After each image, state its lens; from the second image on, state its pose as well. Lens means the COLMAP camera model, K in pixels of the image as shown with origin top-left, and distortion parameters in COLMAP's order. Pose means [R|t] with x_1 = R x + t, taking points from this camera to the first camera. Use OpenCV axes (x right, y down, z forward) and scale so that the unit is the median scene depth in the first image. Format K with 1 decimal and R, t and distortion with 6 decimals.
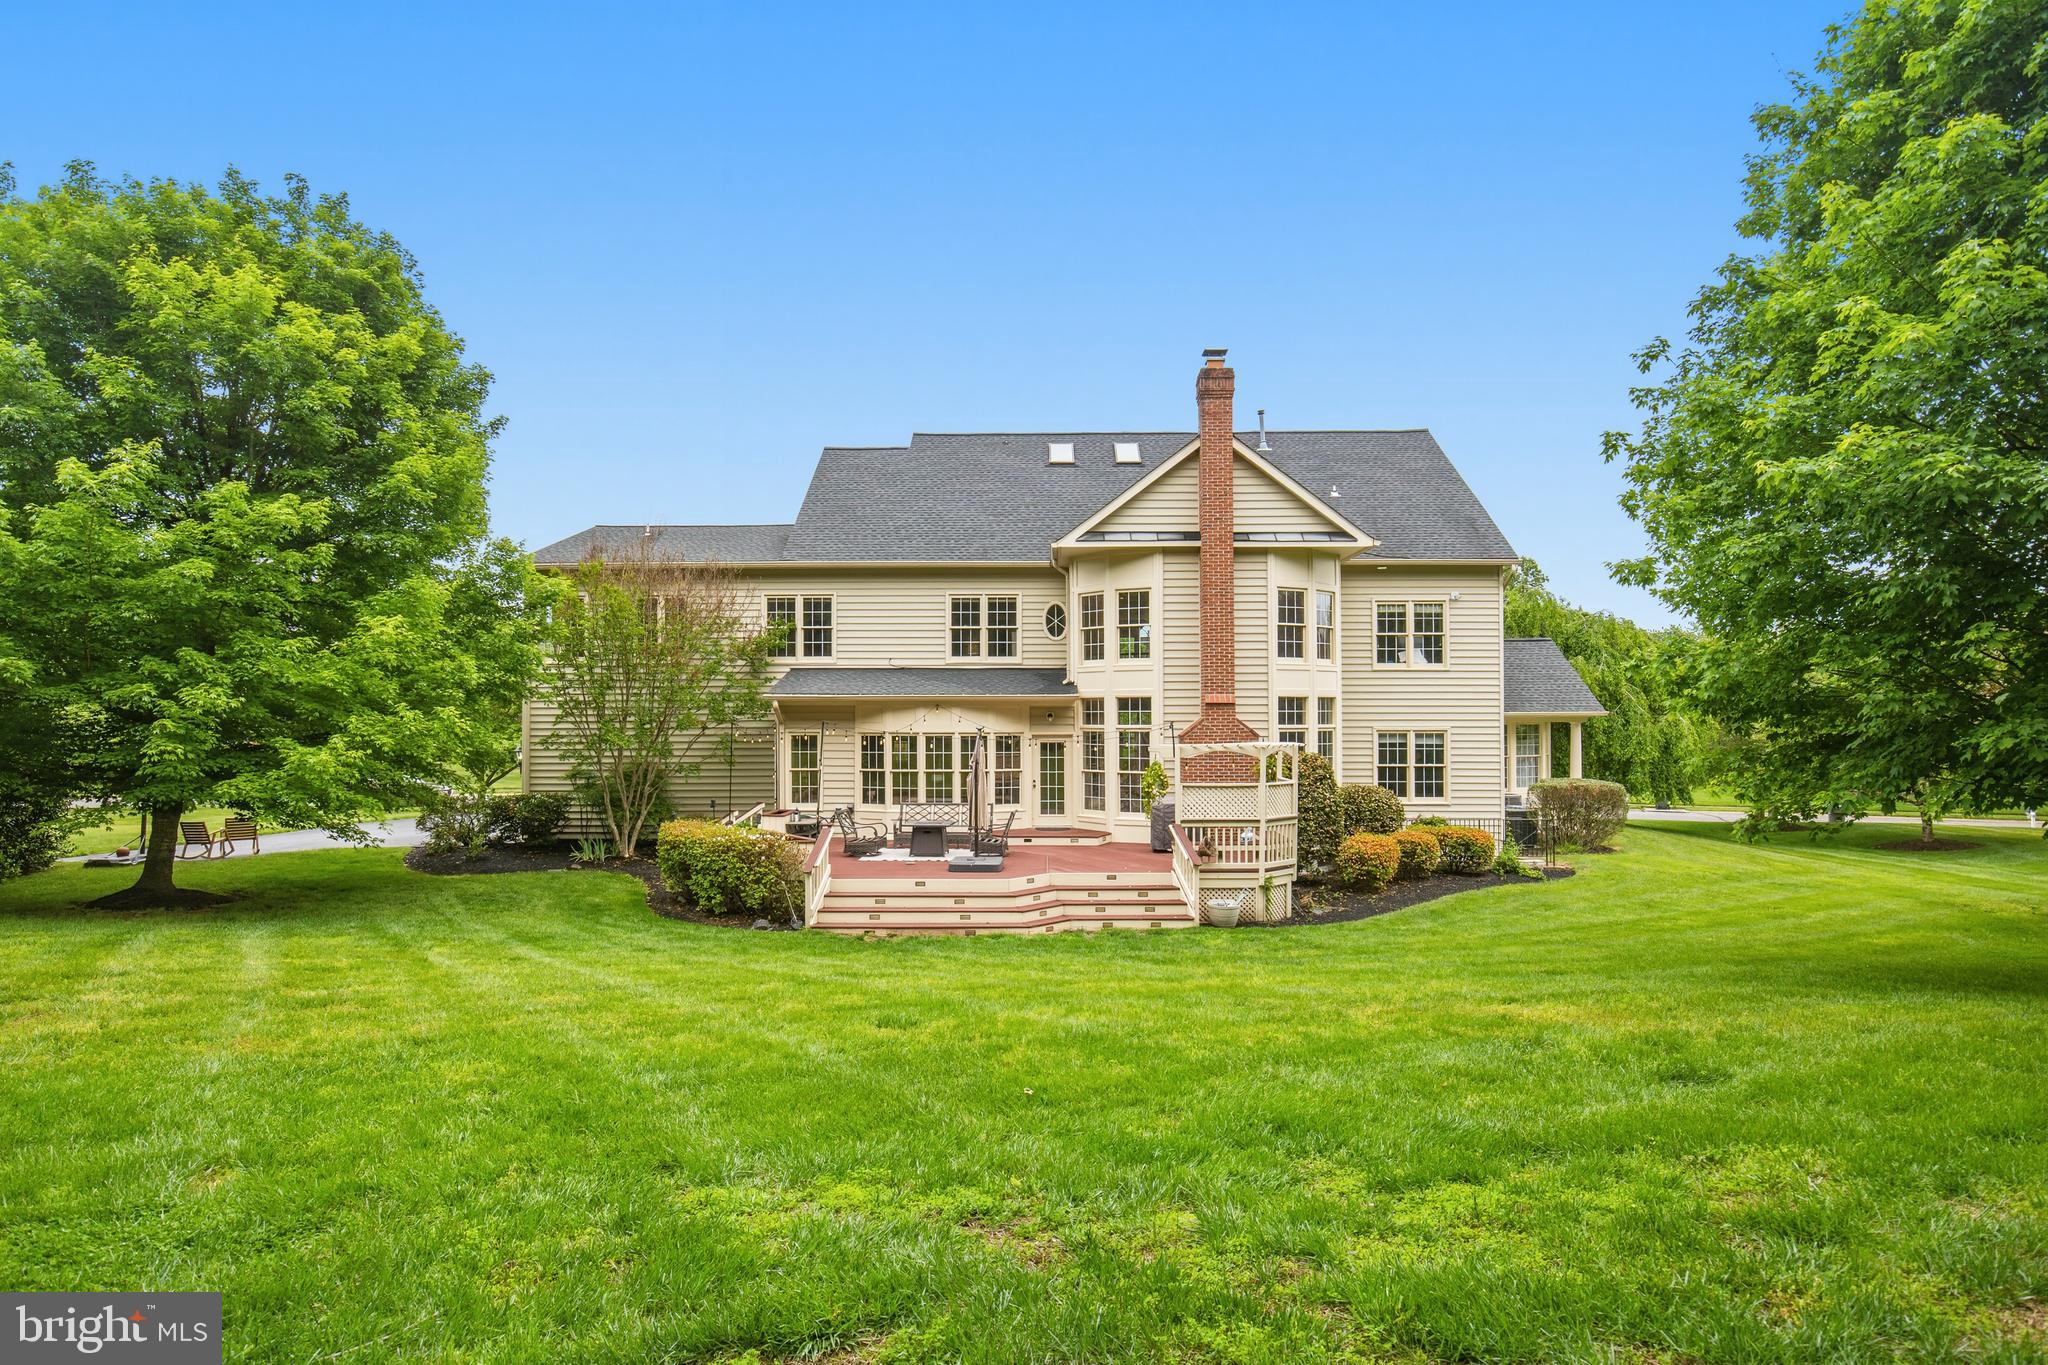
lens RADIAL K [[1180.0, 0, 1024.0], [0, 1180.0, 682.5], [0, 0, 1]] dist [0.003403, 0.000394]
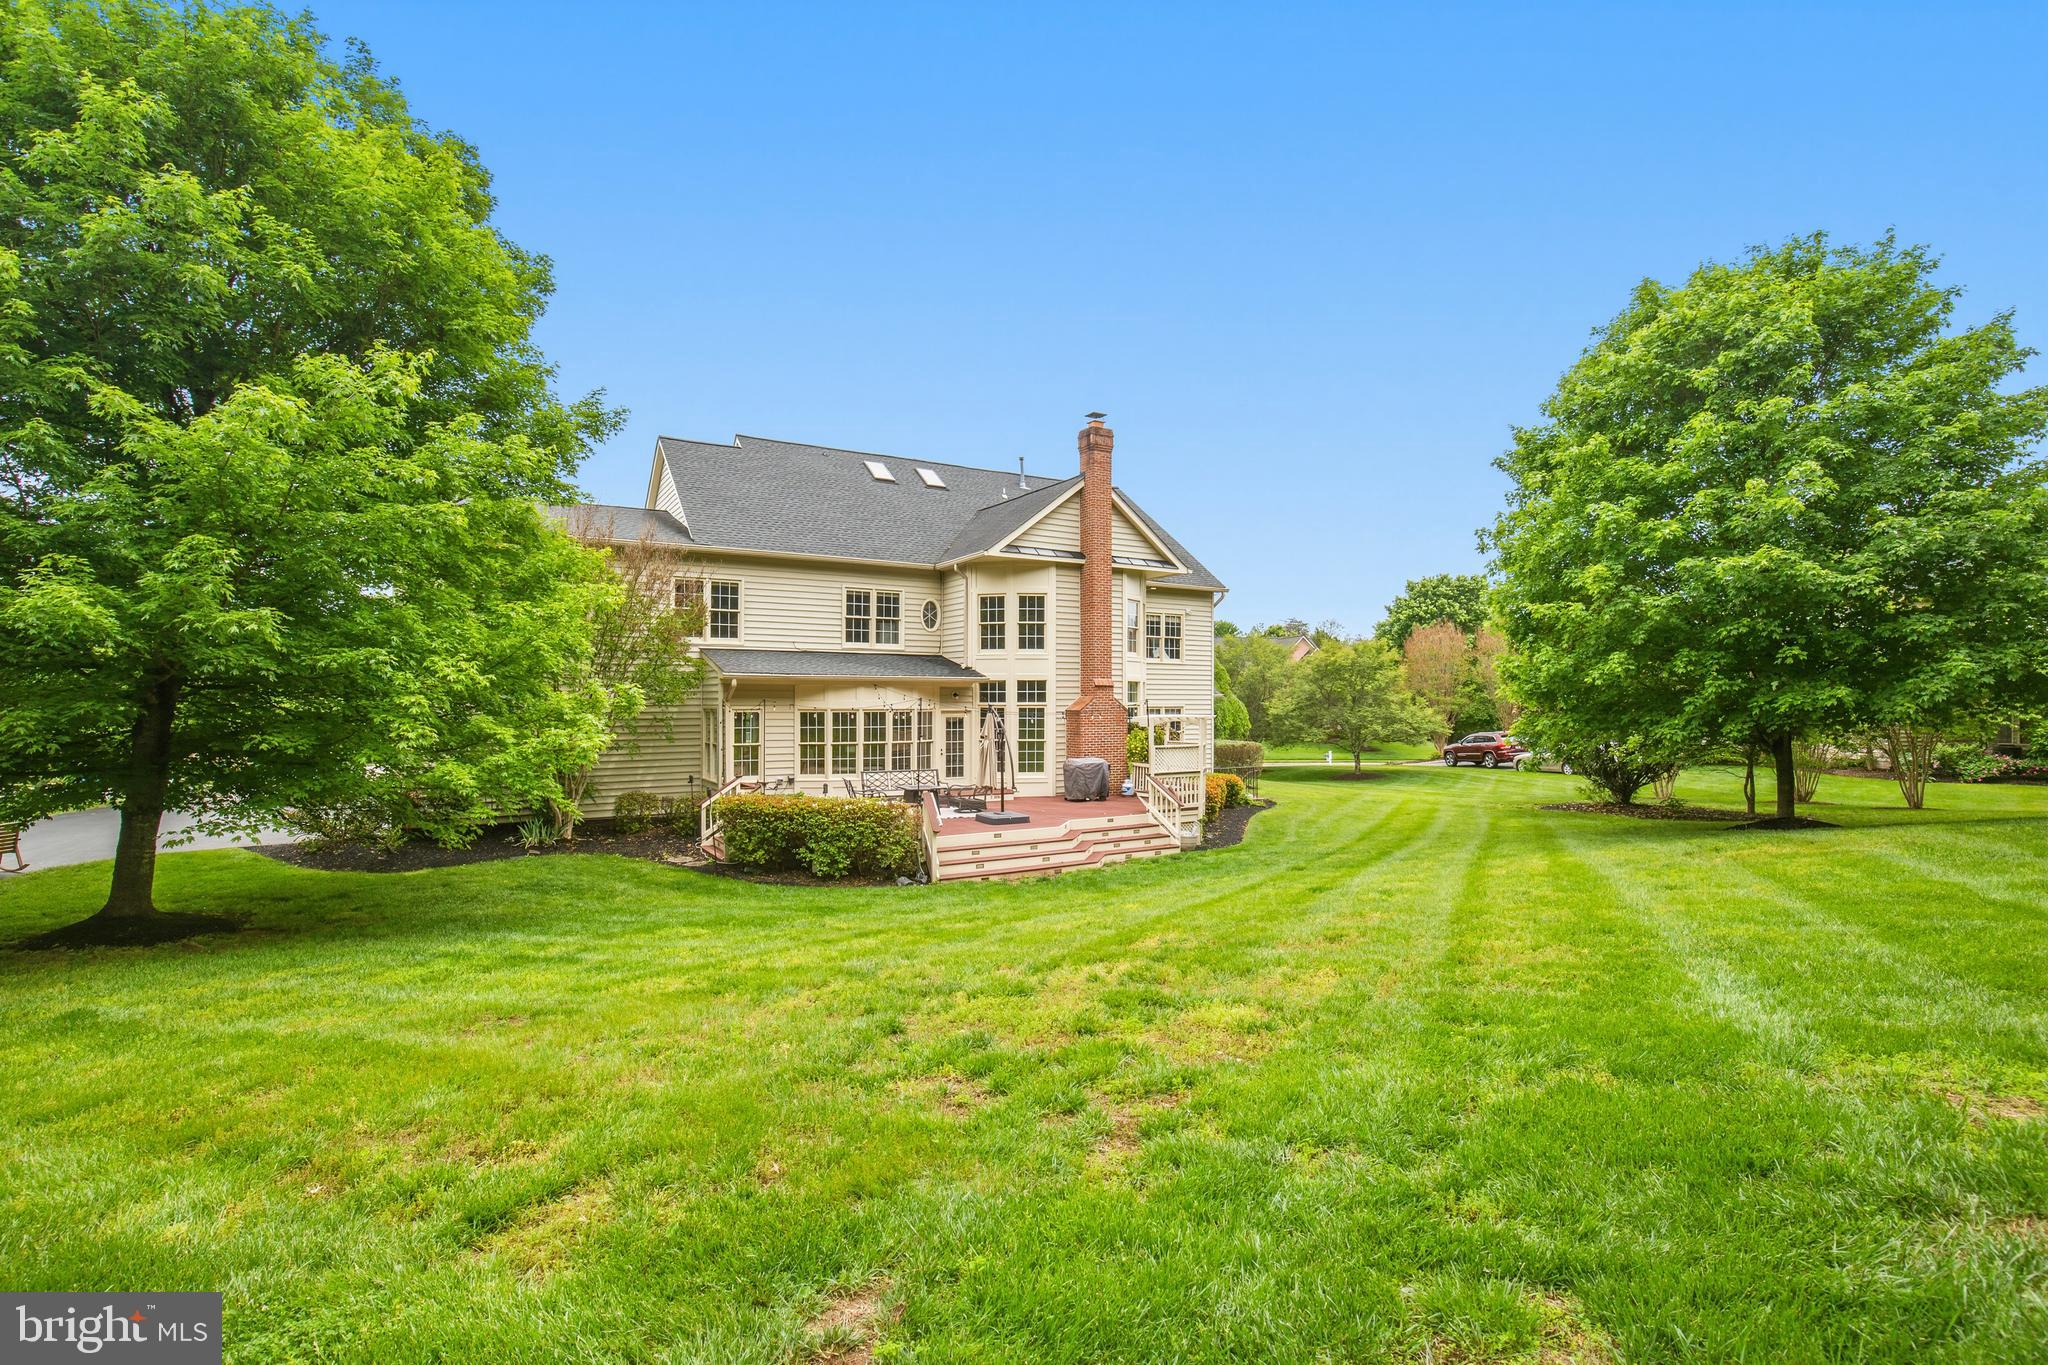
lens RADIAL K [[955.3, 0, 1109.2], [0, 955.3, 684.7], [0, 0, 1]] dist [-0.001218, -0.000158]
pose [[0.841334, 0.010484, 0.540414, -0.373928], [-0.018272, 0.999792, 0.009051, 0.006325], [-0.540207, -0.017489, 0.841350, 0.100927]]
